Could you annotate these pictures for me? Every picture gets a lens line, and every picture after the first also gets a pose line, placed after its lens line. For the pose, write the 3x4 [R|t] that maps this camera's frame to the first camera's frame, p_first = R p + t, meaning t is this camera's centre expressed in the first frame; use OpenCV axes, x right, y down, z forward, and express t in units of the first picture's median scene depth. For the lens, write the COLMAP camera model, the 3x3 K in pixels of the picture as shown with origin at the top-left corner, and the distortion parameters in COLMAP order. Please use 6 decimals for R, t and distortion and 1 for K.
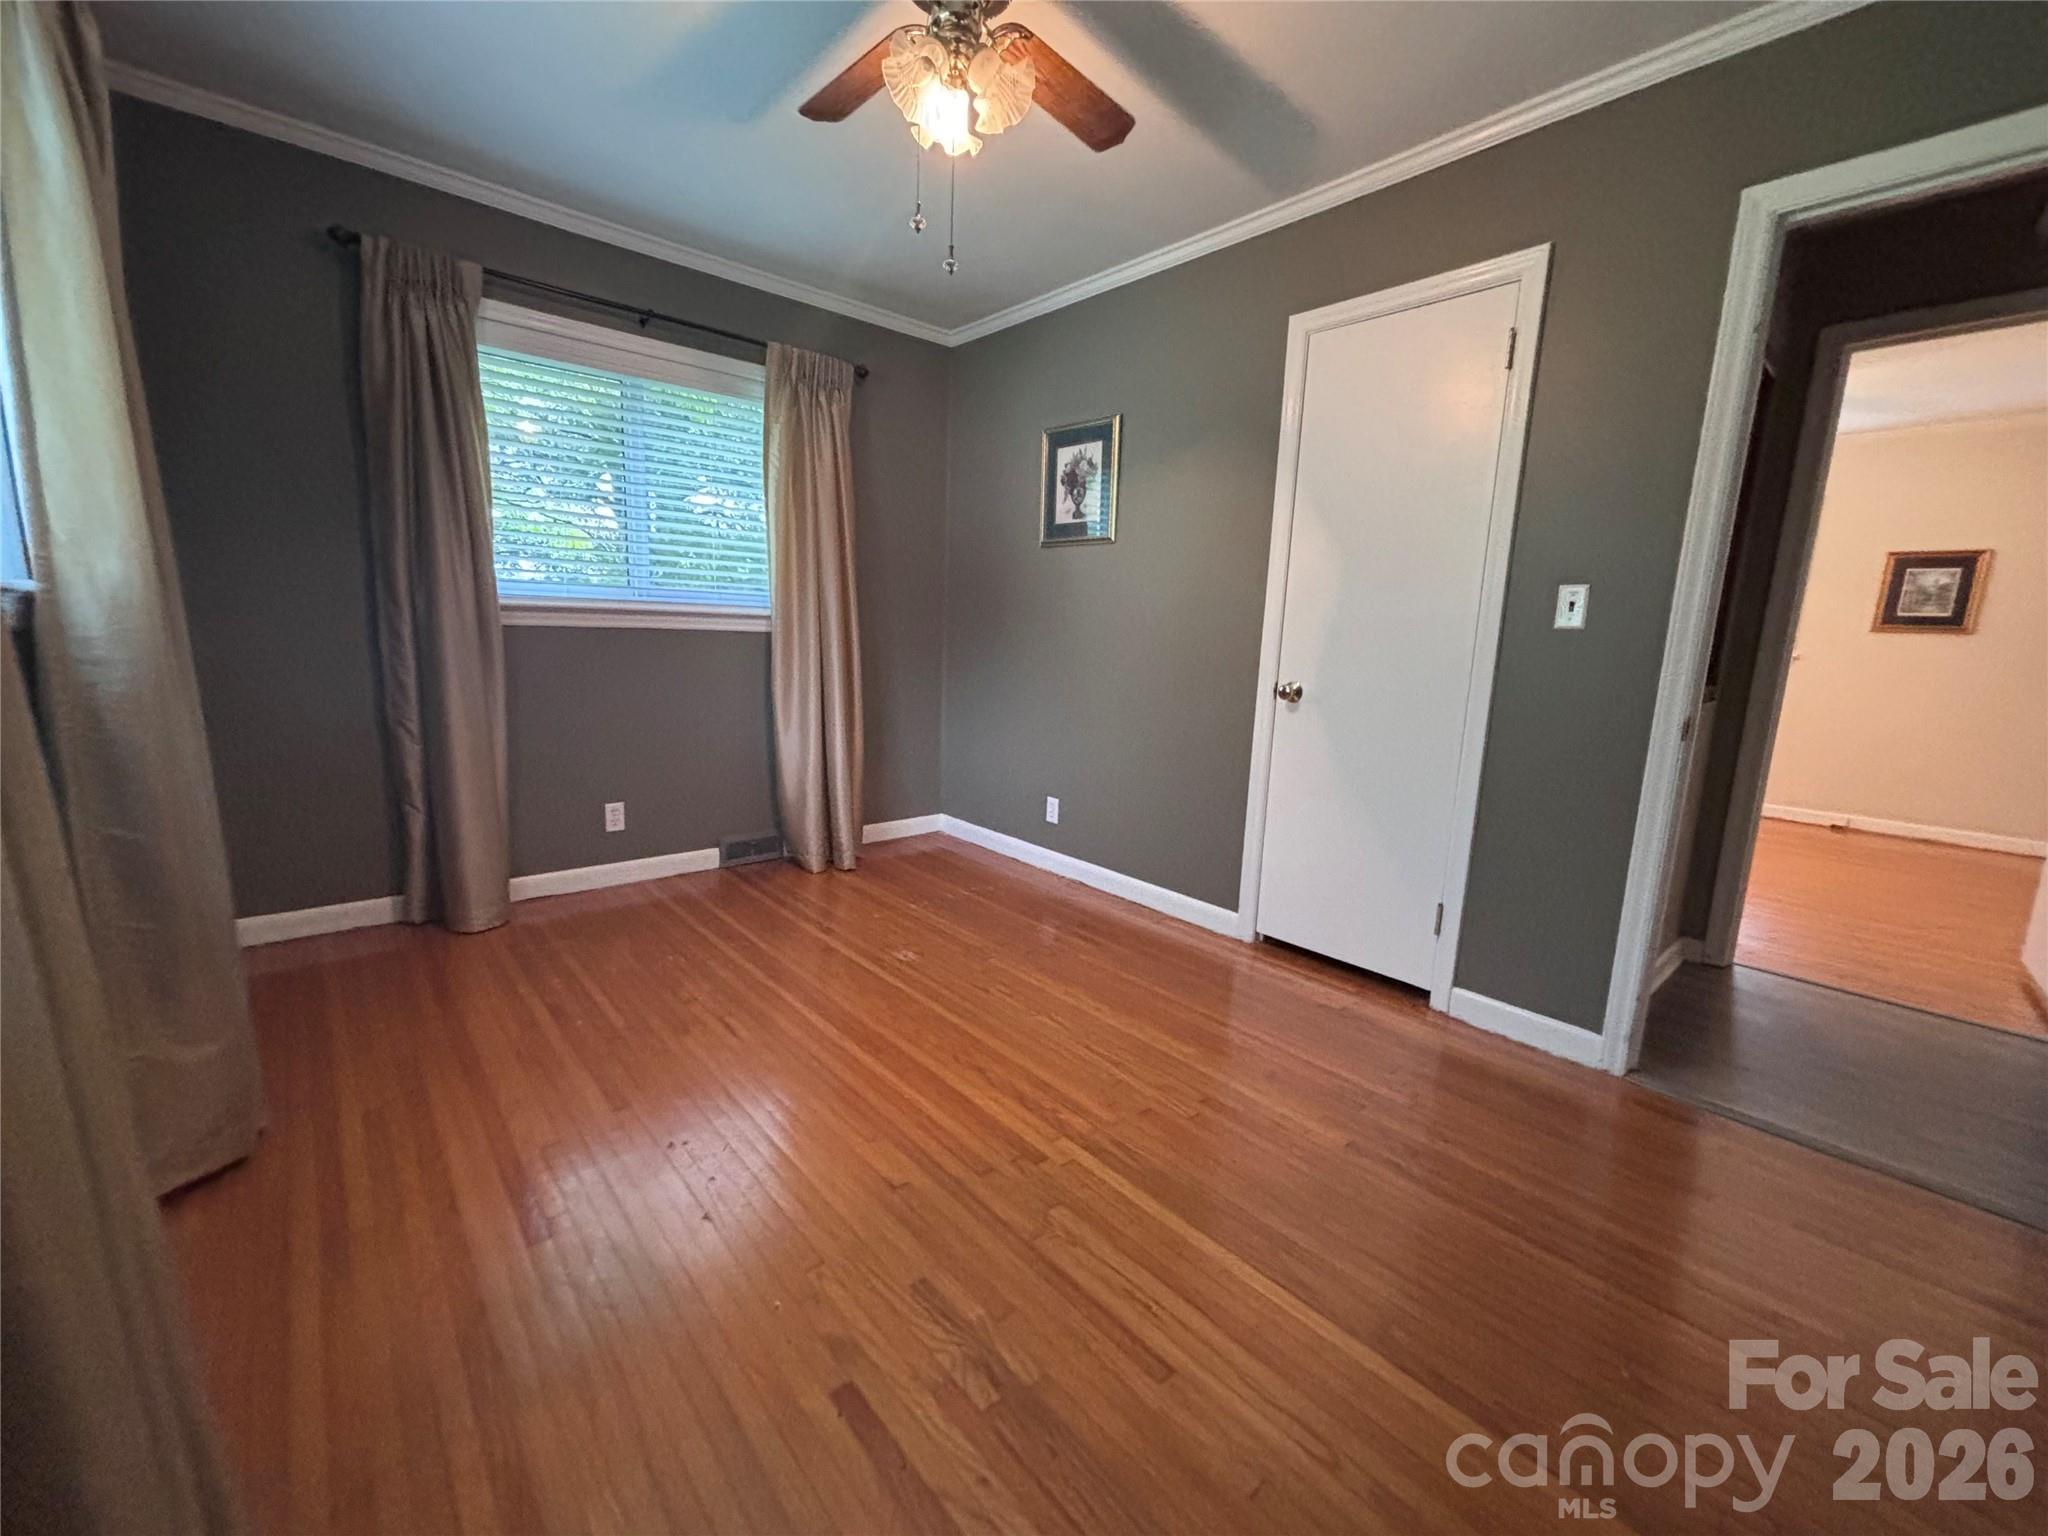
lens RADIAL K [[823.5, 0, 1024.0], [0, 823.5, 768.0], [0, 0, 1]] dist [0.007622, -0.000044]
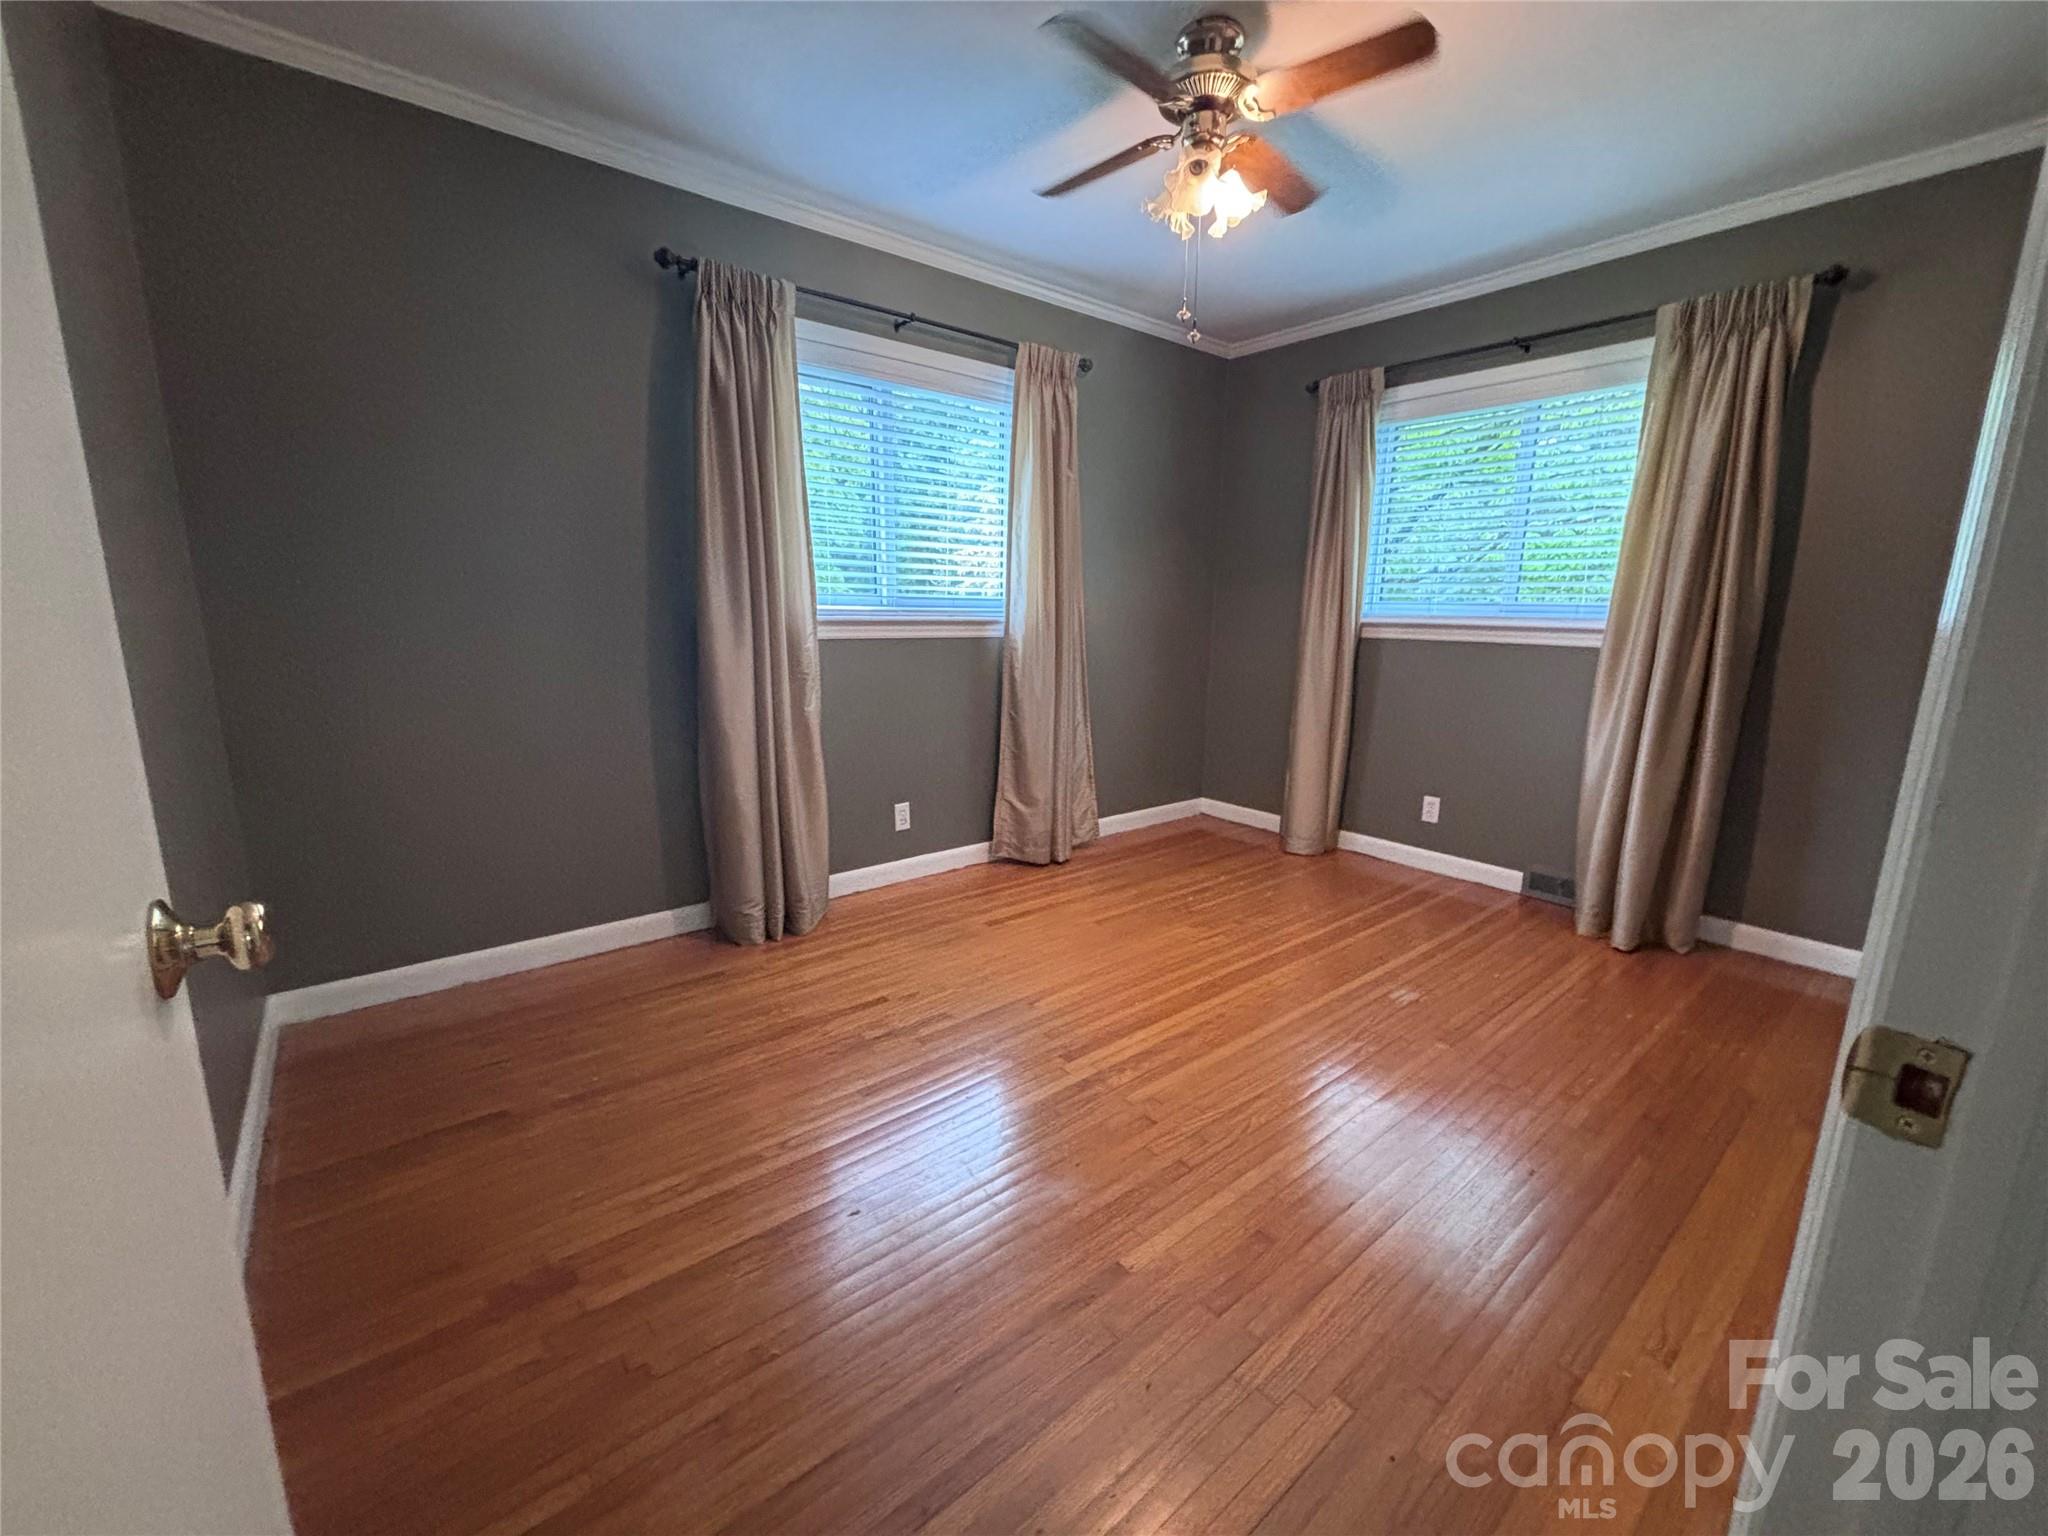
lens RADIAL K [[823.5, 0, 1024.0], [0, 823.5, 768.0], [0, 0, 1]] dist [0.007622, -0.000044]
pose [[-0.044019, 0.157383, -0.986556, 0.657310], [-0.185869, 0.968982, 0.162872, -0.078669], [0.981588, 0.190540, -0.013401, 0.484570]]
